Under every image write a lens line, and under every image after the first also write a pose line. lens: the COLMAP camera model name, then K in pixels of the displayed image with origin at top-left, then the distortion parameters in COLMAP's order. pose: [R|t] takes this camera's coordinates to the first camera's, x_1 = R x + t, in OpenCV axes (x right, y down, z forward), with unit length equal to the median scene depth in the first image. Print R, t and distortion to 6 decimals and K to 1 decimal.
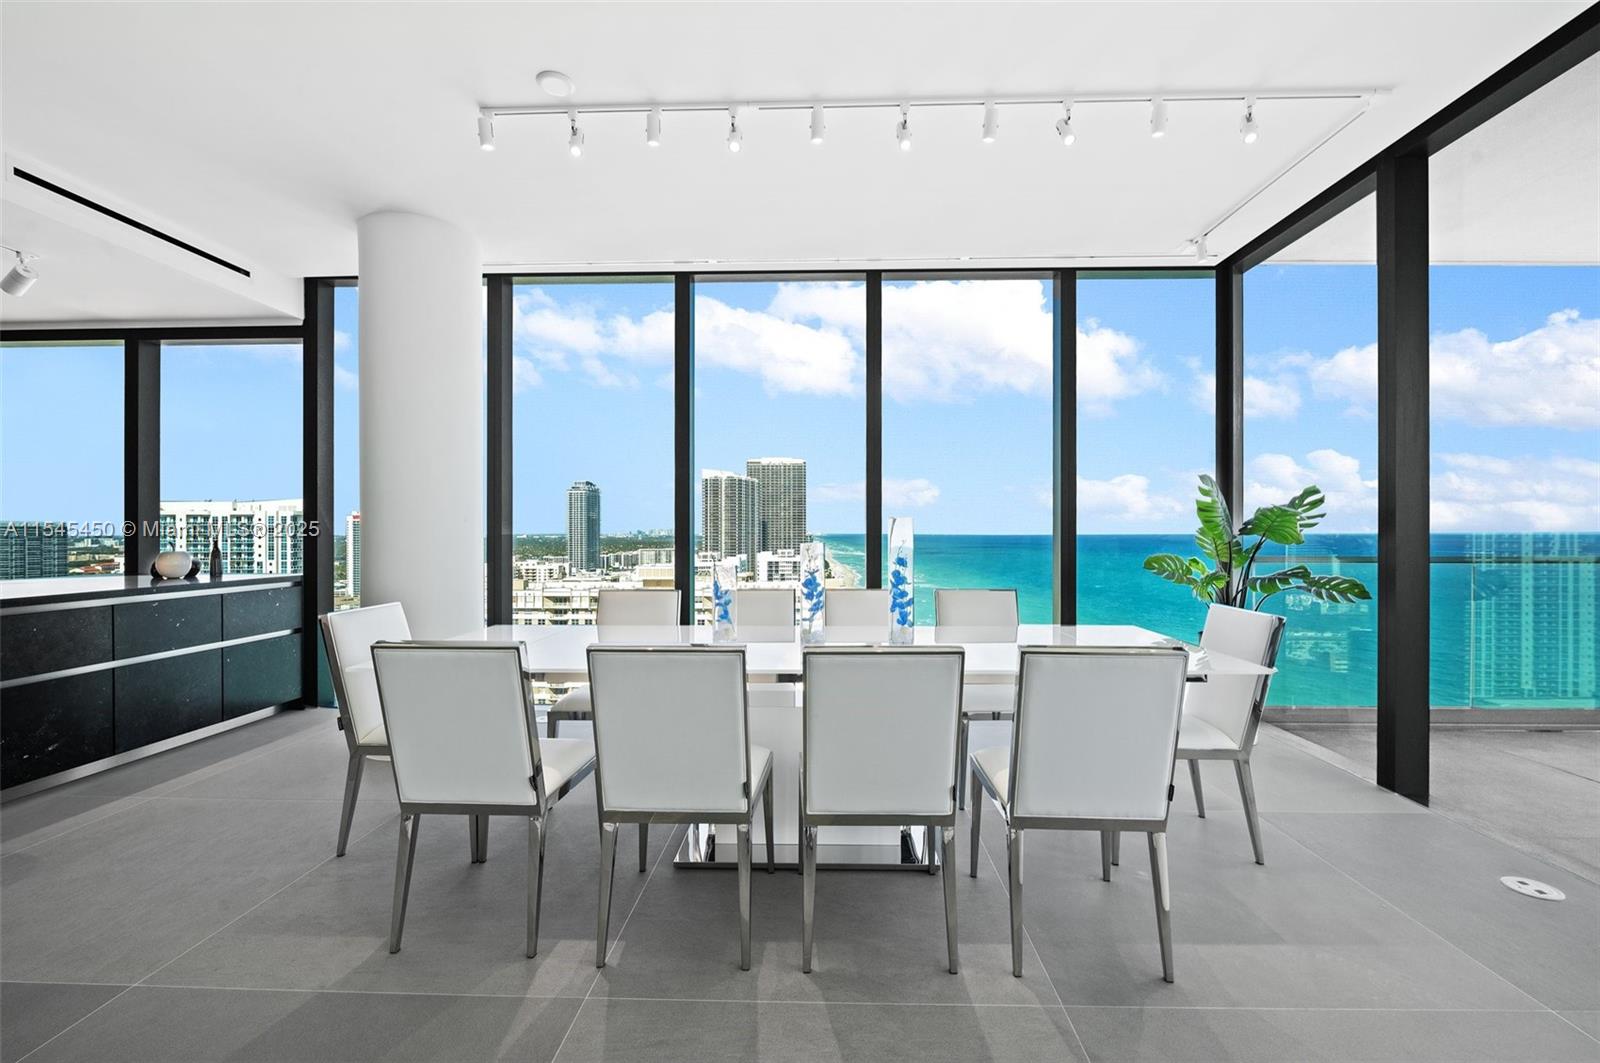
lens RADIAL K [[658.0, 0, 809.0], [0, 658.0, 530.8], [0, 0, 1]] dist [-0.005540, -0.000384]
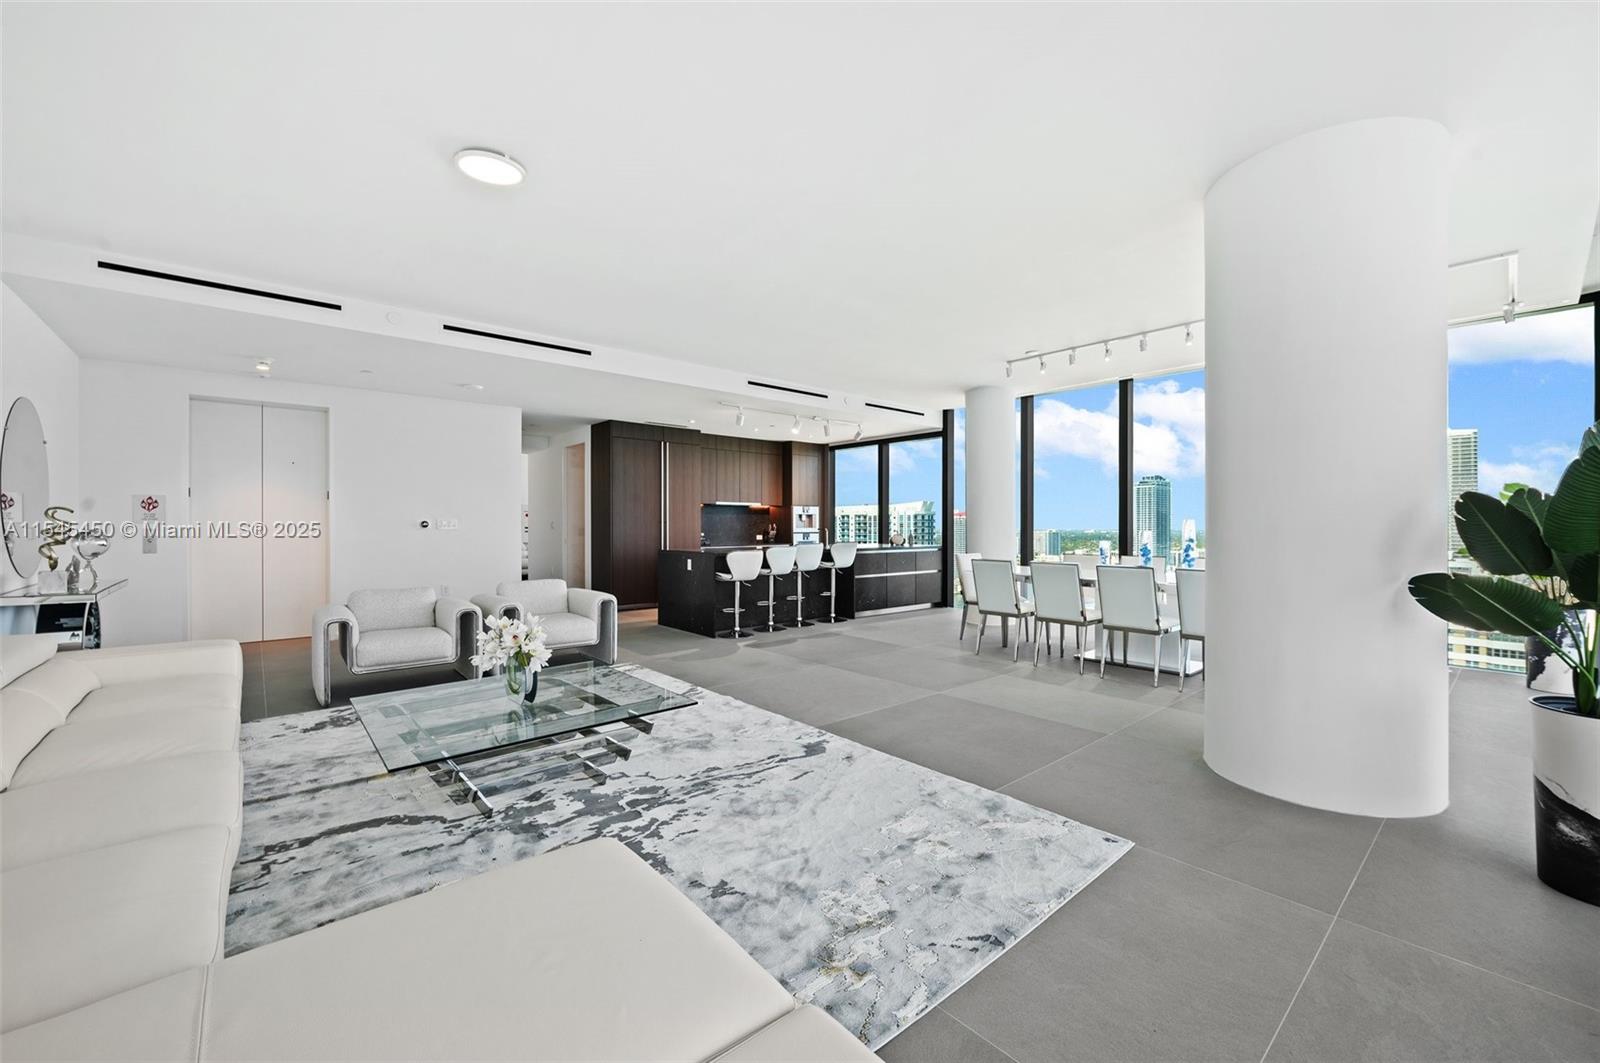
lens RADIAL K [[630.6, 0, 800.0], [0, 630.6, 526.9], [0, 0, 1]] dist [-0.006876, -0.000236]
pose [[0.666135, 0.003559, -0.745822, 0.499798], [-0.003470, 0.999993, 0.001672, 0.003727], [0.745823, 0.001474, 0.666143, -0.781896]]
